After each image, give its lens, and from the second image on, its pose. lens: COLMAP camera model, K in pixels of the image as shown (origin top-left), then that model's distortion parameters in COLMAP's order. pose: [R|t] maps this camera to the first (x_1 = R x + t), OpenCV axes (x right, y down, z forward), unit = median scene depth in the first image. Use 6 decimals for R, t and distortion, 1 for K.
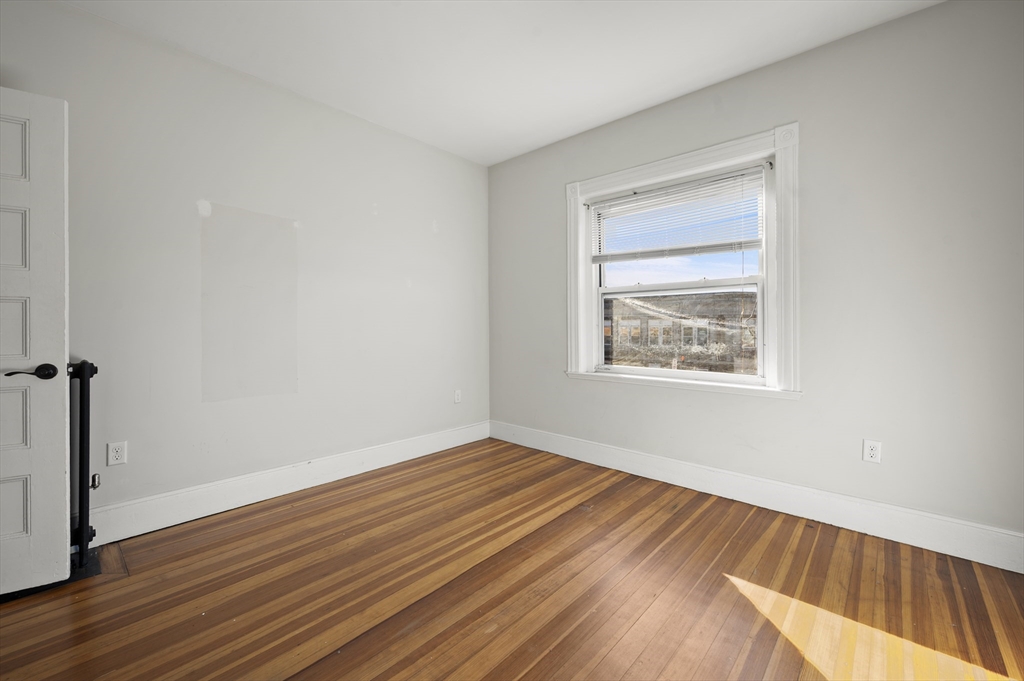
lens RADIAL K [[423.2, 0, 507.2], [0, 423.2, 328.1], [0, 0, 1]] dist [-0.000206, -0.000020]
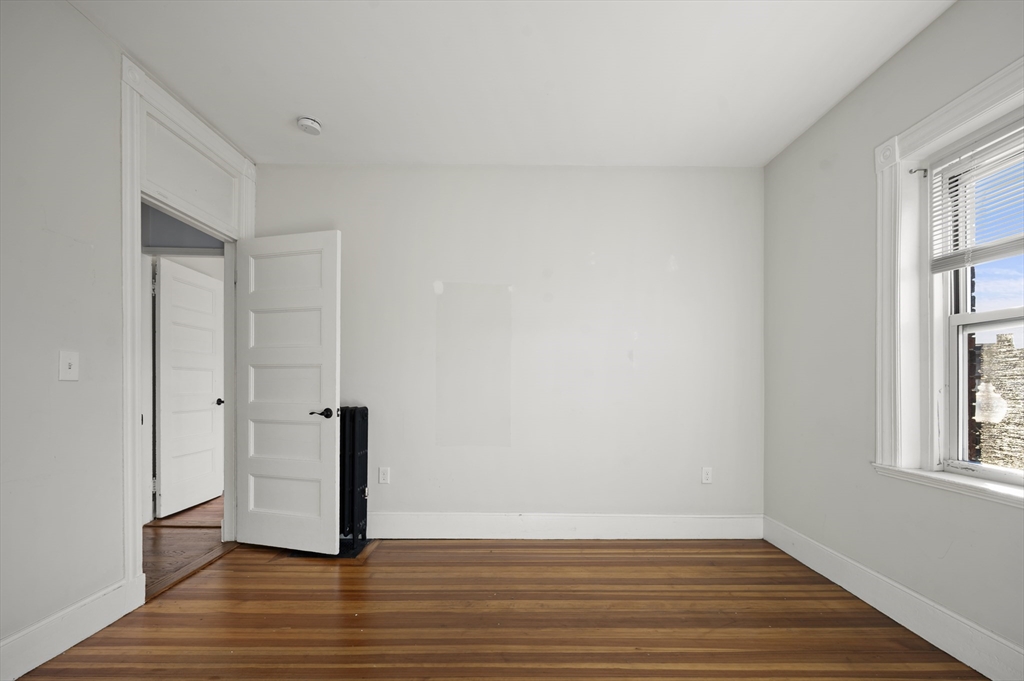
lens RADIAL K [[424.6, 0, 513.6], [0, 424.6, 385.3], [0, 0, 1]] dist [-0.001029, -0.000082]
pose [[0.679980, 0.007835, -0.733189, 0.308448], [-0.009108, 0.999956, 0.002239, -0.003885], [0.733174, 0.005155, 0.680021, 0.296573]]
